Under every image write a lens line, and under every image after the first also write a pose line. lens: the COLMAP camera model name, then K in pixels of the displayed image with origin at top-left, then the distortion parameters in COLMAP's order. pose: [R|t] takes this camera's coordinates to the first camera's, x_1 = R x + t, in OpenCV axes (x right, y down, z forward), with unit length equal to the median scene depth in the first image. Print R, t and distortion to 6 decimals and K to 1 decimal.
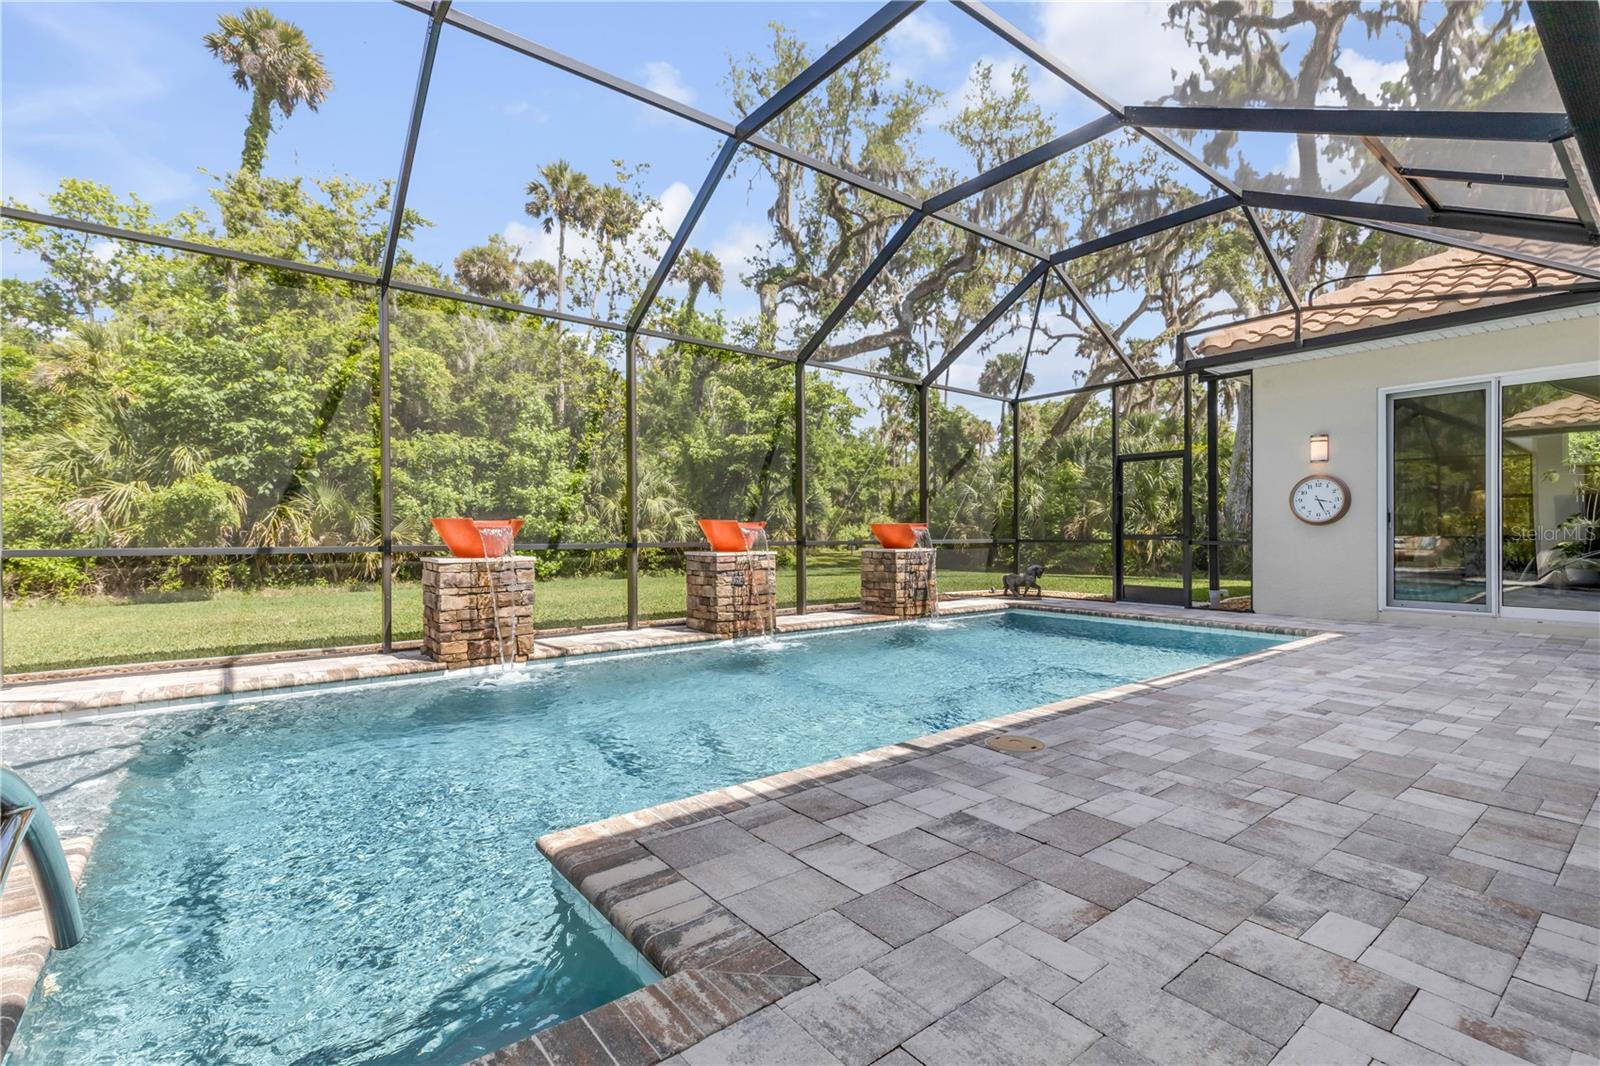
lens RADIAL K [[722.9, 0, 796.0], [0, 722.9, 533.1], [0, 0, 1]] dist [0.003105, -0.000277]
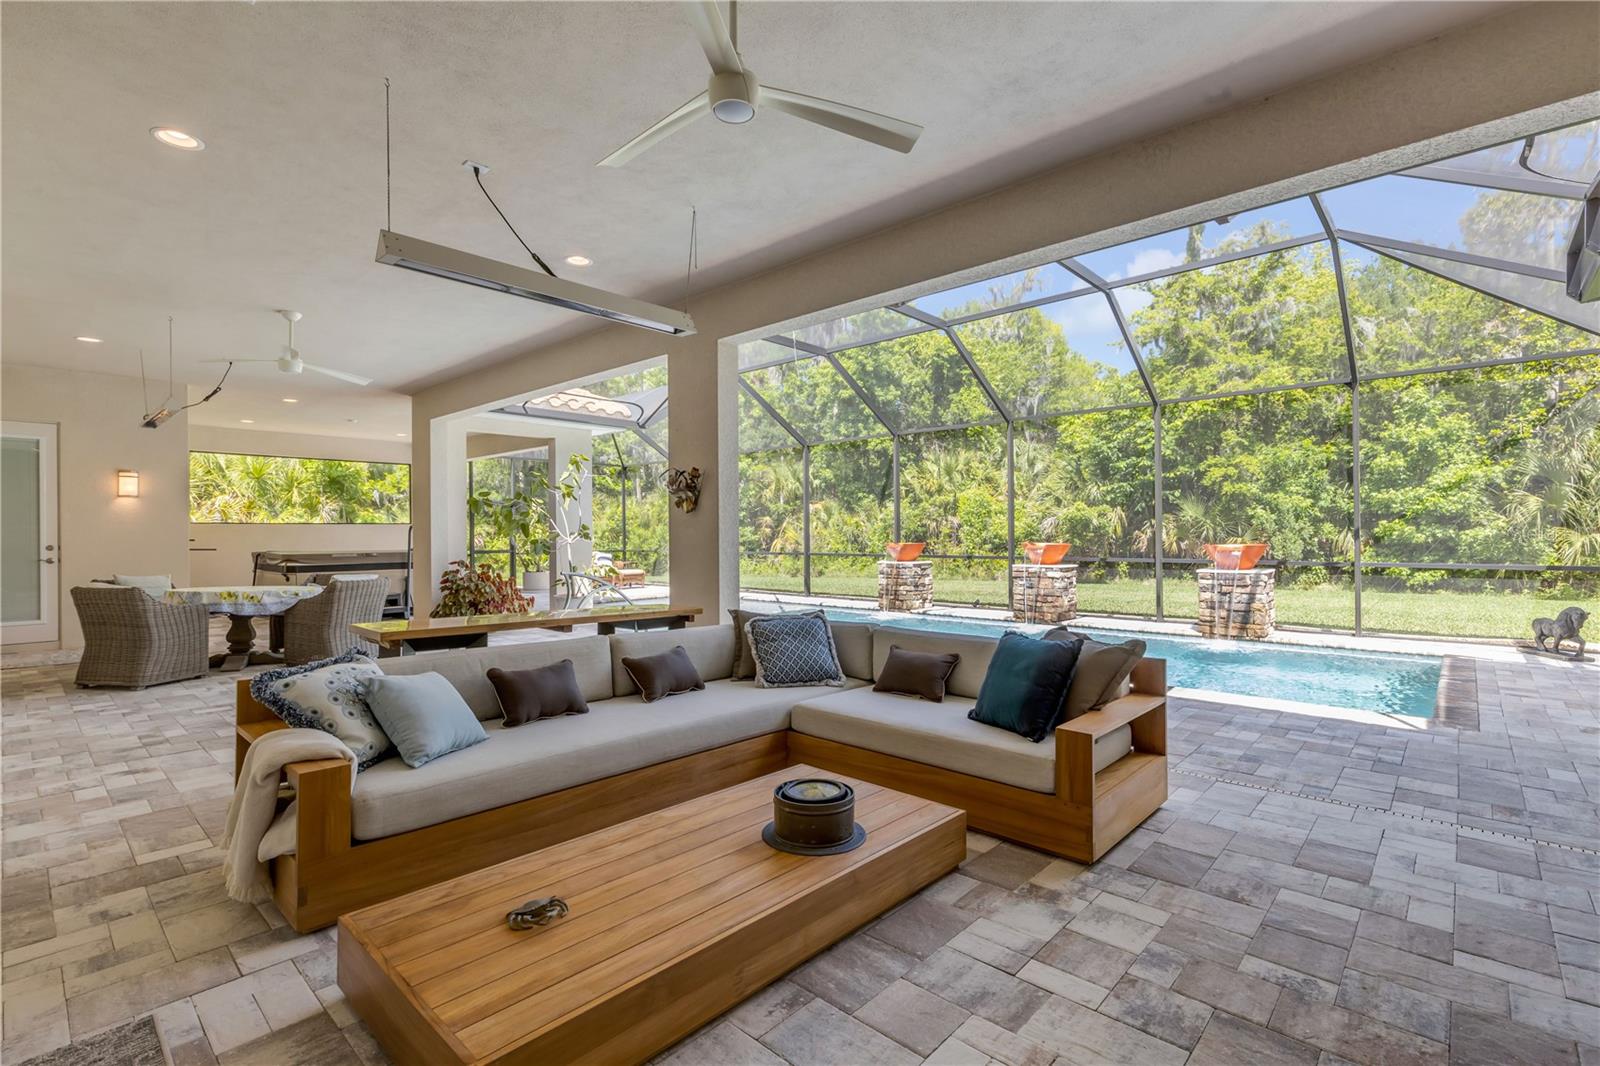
lens RADIAL K [[727.7, 0, 795.6], [0, 727.7, 534.7], [0, 0, 1]] dist [0.002106, 0.000423]
pose [[0.162219, 0.002193, -0.986752, 0.640354], [0.006969, 0.999970, 0.003368, -0.021284], [0.986730, -0.007423, 0.162199, 0.142371]]
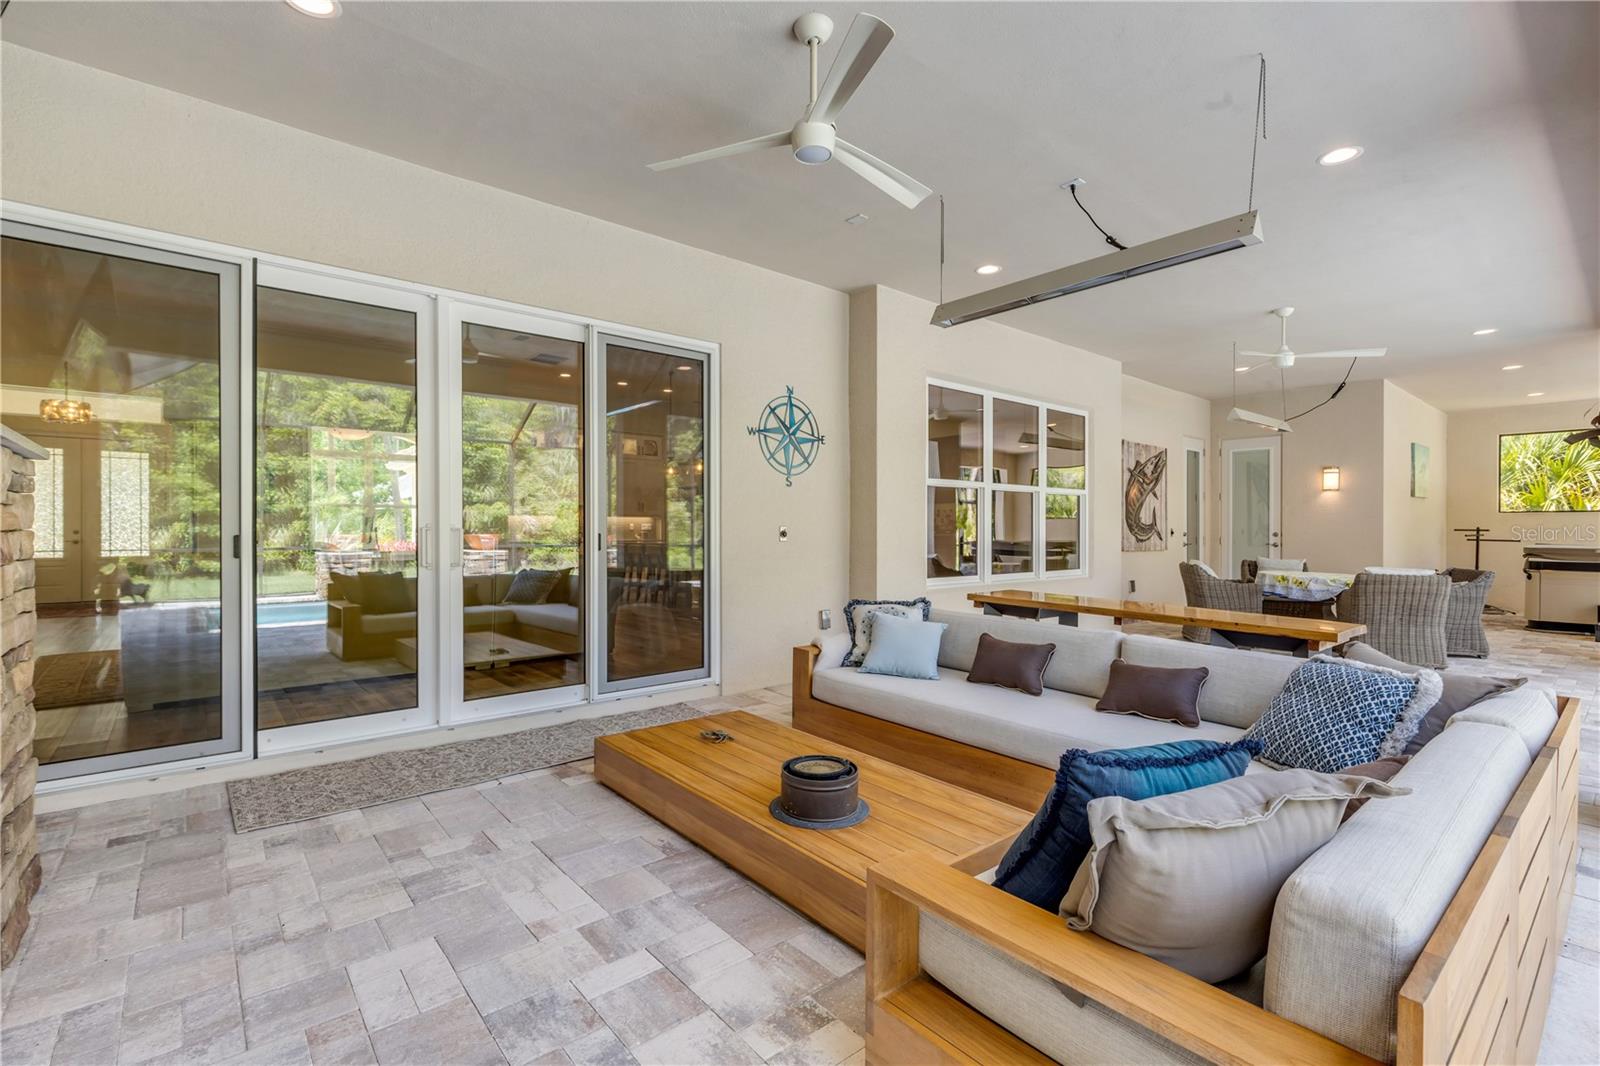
lens RADIAL K [[725.0, 0, 798.0], [0, 725.0, 532.9], [0, 0, 1]] dist [0.003511, 0.000161]
pose [[-0.999238, 0.000524, -0.039037, 0.483069], [0.000355, 0.999990, 0.004350, -0.018060], [0.039038, 0.004333, -0.999228, 0.351489]]
